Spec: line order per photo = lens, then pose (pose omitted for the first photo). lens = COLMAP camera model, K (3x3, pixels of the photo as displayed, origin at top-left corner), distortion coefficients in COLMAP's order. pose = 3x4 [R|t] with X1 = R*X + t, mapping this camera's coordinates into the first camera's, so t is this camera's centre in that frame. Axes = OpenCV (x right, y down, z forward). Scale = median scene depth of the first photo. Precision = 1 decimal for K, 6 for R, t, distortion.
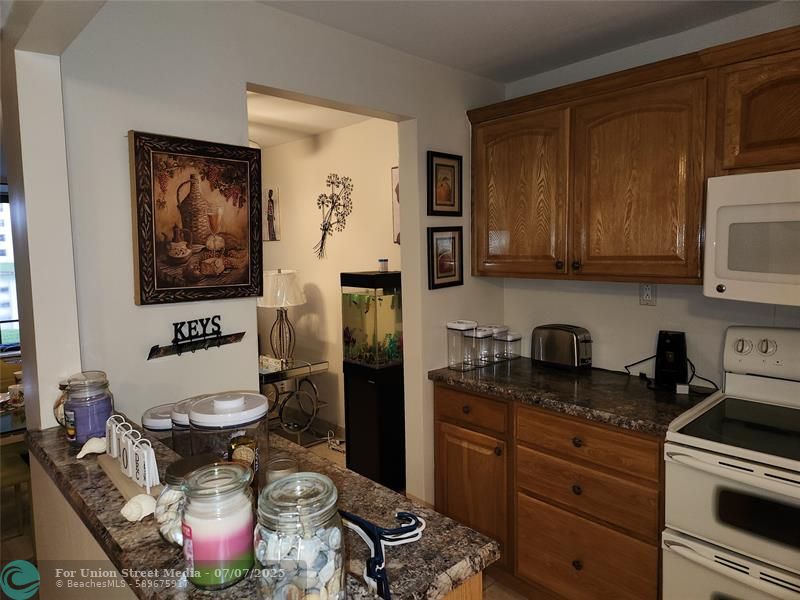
lens RADIAL K [[543.6, 0, 396.5], [0, 543.6, 288.6], [0, 0, 1]] dist [0.048158, -0.001345]
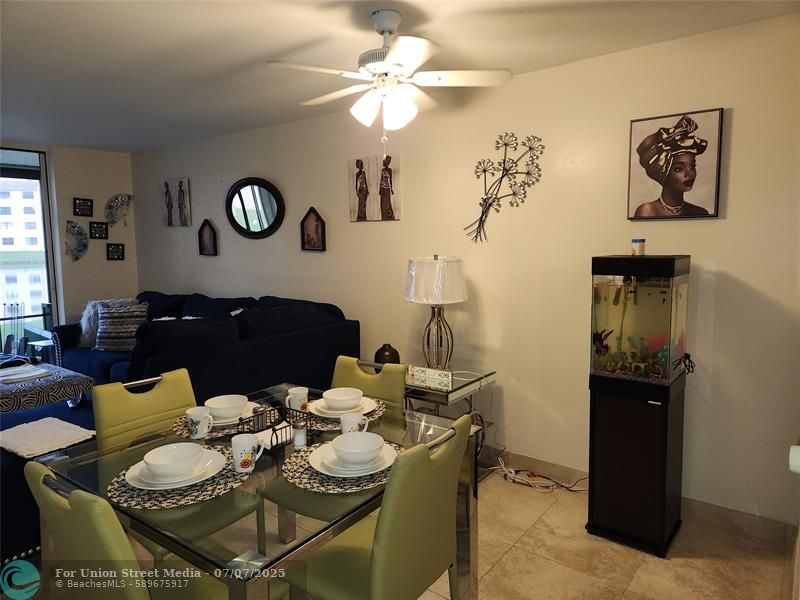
lens RADIAL K [[543.6, 0, 396.5], [0, 543.6, 288.6], [0, 0, 1]] dist [0.048158, -0.001345]
pose [[0.988574, -0.014282, 0.150057, -0.388089], [0.011677, 0.999766, 0.018227, -0.002142], [-0.150282, -0.016266, 0.988509, 0.236401]]
